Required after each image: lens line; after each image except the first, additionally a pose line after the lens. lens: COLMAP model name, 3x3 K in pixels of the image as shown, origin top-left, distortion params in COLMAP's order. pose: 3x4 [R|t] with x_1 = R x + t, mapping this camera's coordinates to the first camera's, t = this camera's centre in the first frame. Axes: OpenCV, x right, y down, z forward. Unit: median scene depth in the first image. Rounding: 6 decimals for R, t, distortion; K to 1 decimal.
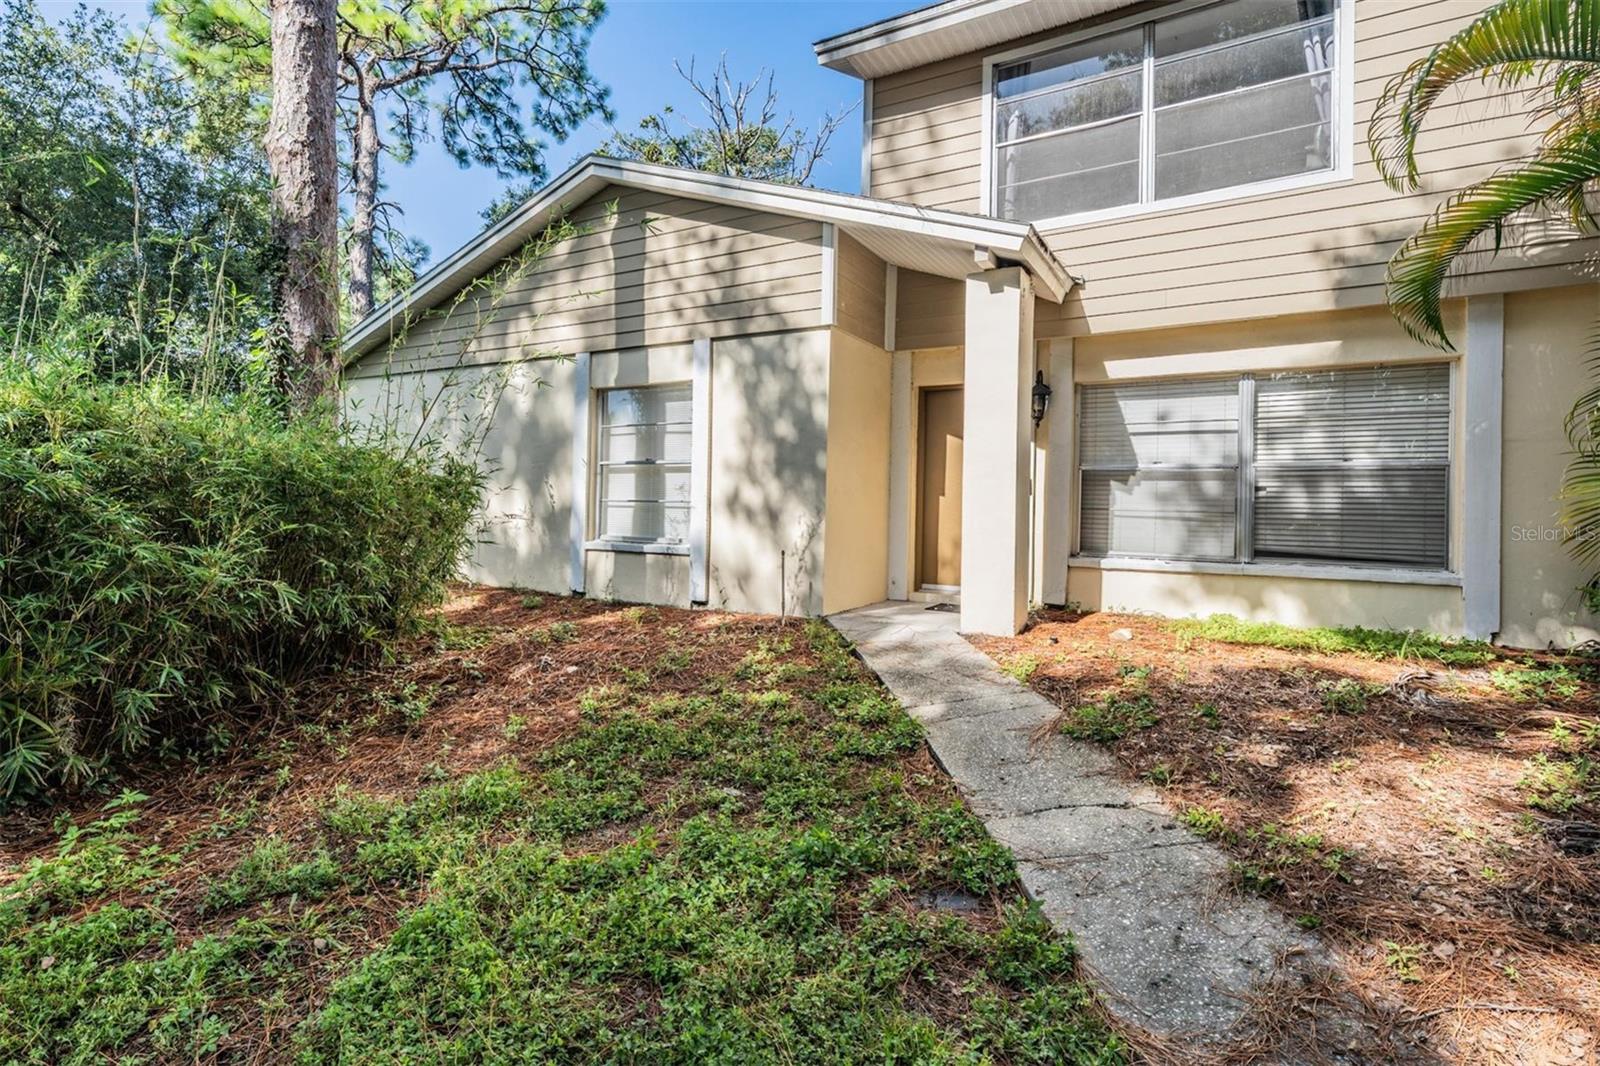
lens RADIAL K [[741.6, 0, 802.2], [0, 741.6, 485.9], [0, 0, 1]] dist [-0.001521, -0.000348]
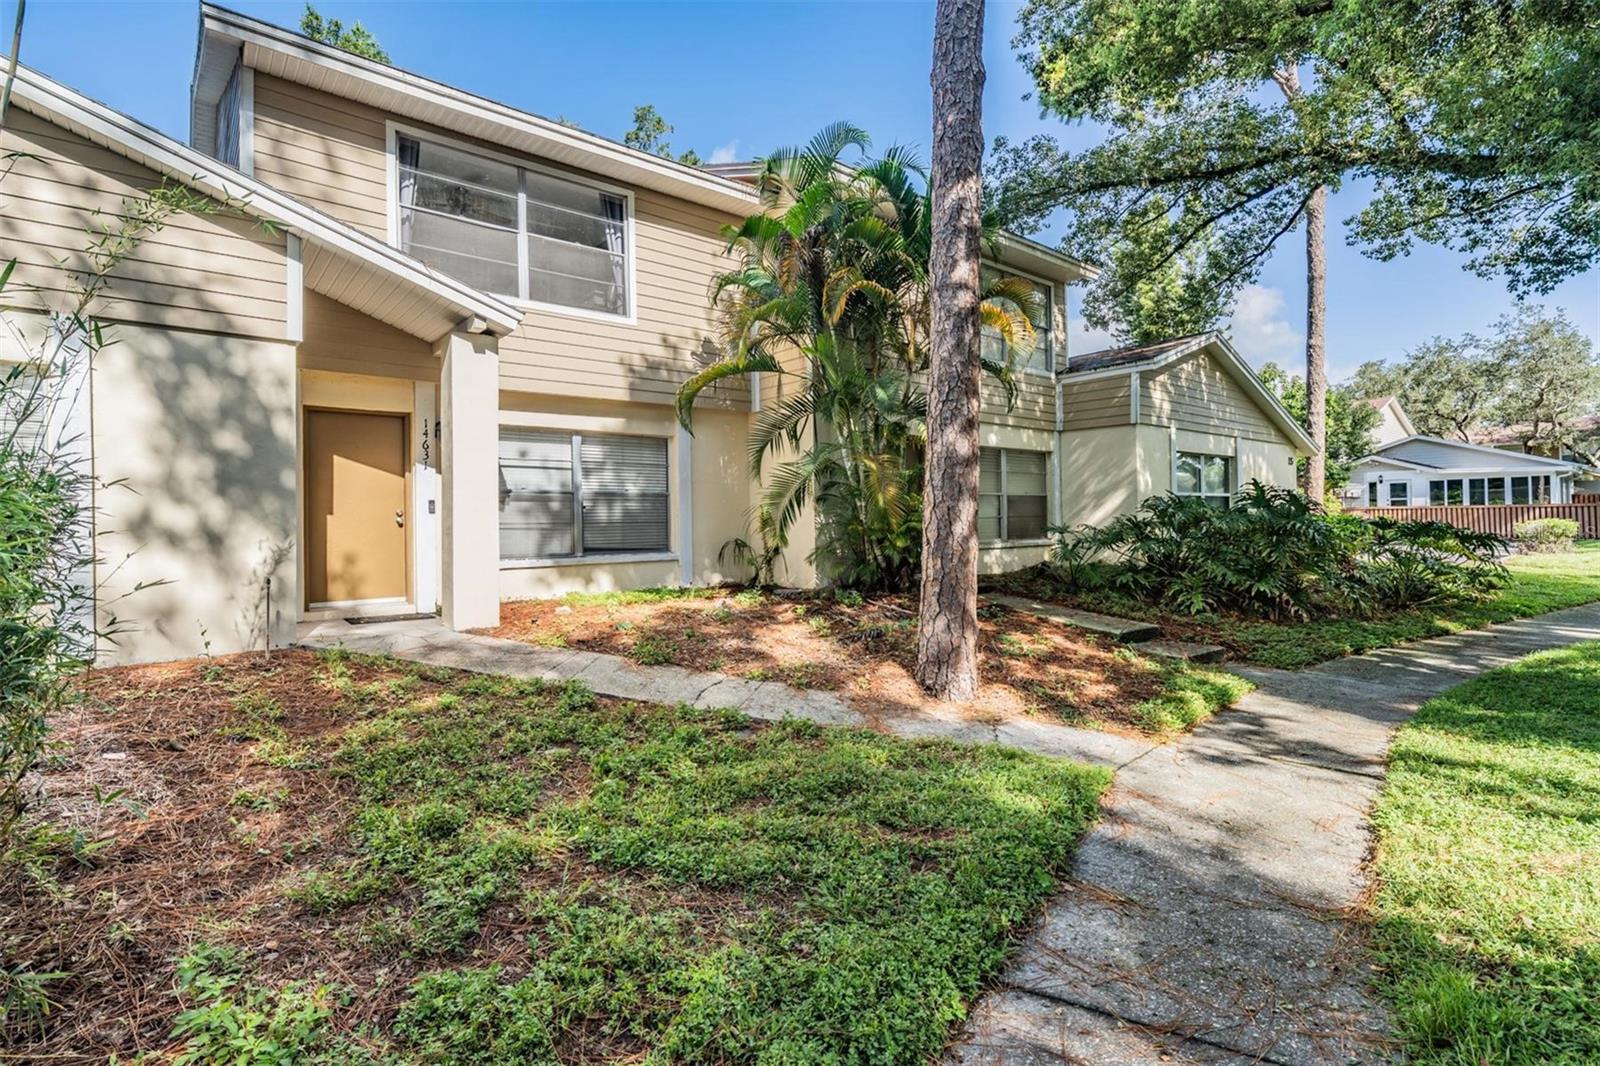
lens RADIAL K [[741.6, 0, 802.2], [0, 741.6, 485.9], [0, 0, 1]] dist [-0.001521, -0.000348]
pose [[0.339550, 0.021597, 0.940340, -0.639273], [0.000244, 0.999734, -0.023049, -0.002502], [-0.940588, 0.008056, 0.339455, 0.044427]]
